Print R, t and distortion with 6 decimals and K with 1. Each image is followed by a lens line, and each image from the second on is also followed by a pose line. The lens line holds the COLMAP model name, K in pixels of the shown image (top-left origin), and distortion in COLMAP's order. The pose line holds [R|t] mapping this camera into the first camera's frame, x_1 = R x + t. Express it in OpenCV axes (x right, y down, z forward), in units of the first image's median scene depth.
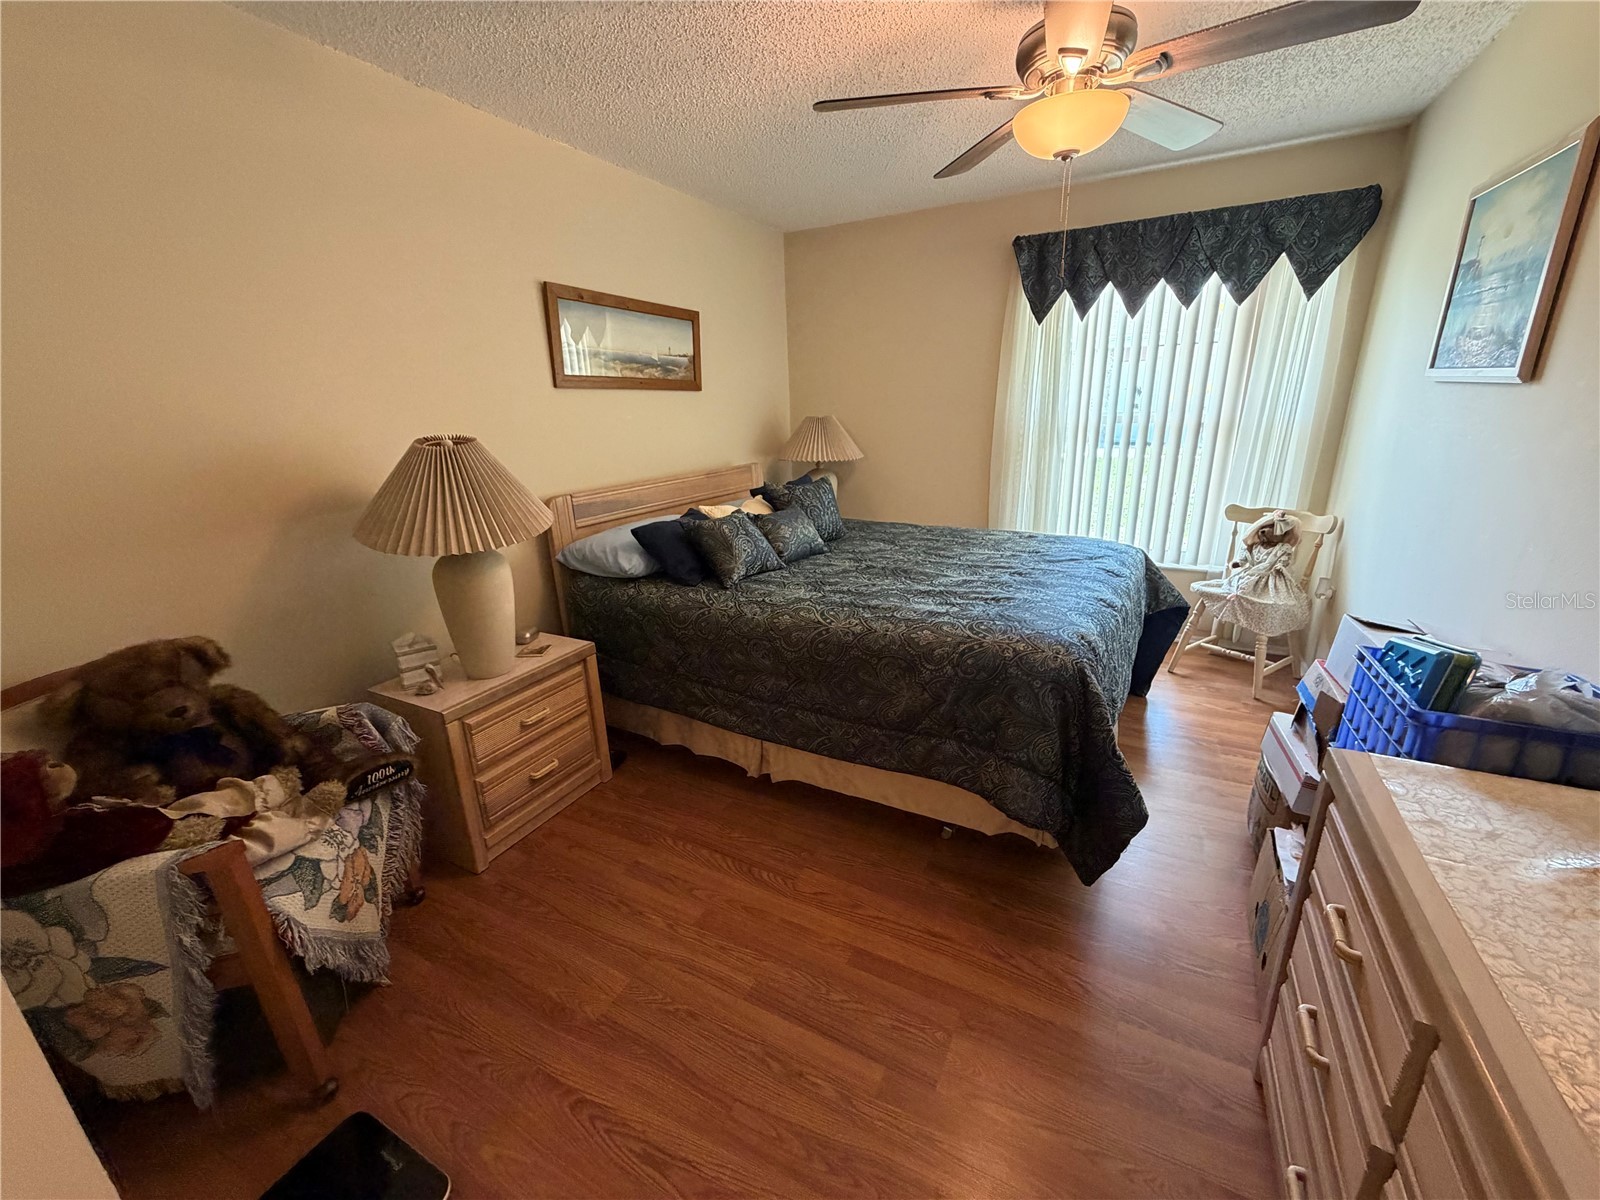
lens RADIAL K [[638.7, 0, 796.6], [0, 638.7, 600.0], [0, 0, 1]] dist [-0.000739, -0.000120]
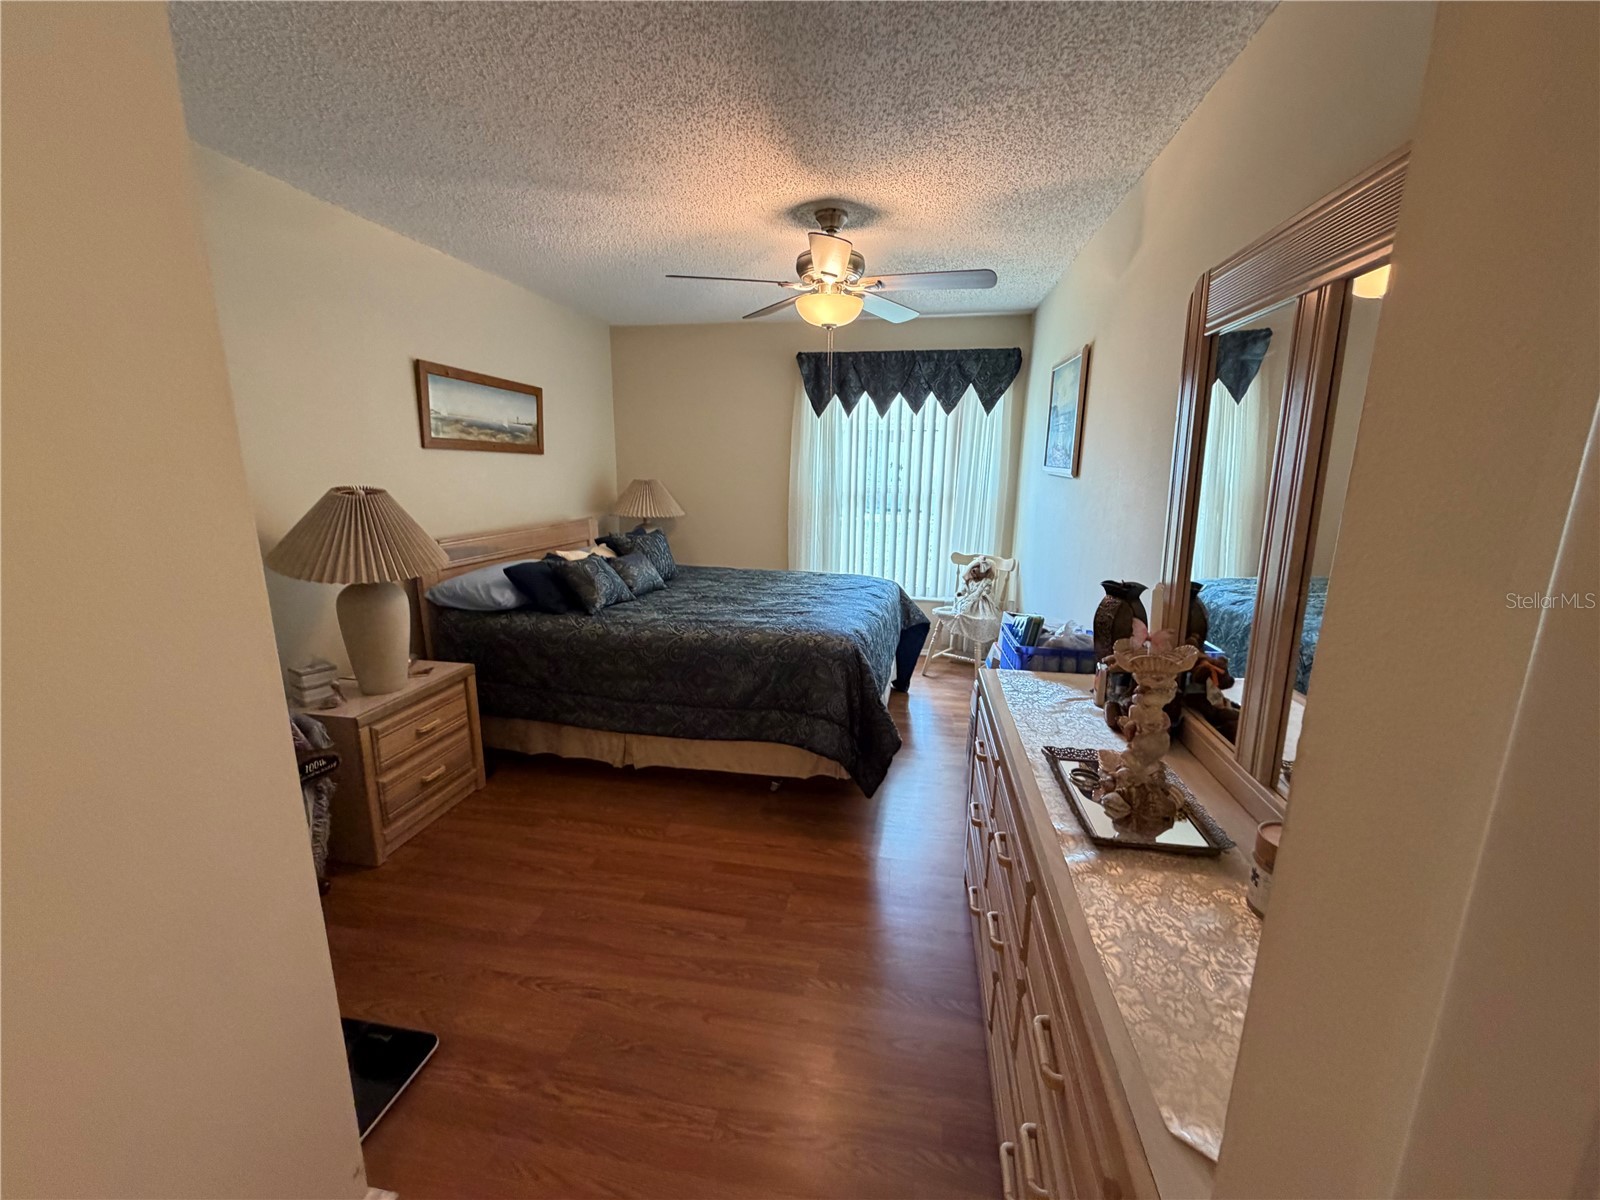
lens RADIAL K [[638.7, 0, 799.4], [0, 638.7, 600.8], [0, 0, 1]] dist [-0.000739, -0.000120]
pose [[0.950461, -0.022315, 0.310042, -0.107601], [0.051225, 0.995027, -0.085418, 0.079212], [-0.306594, 0.097069, 0.946878, -0.288305]]
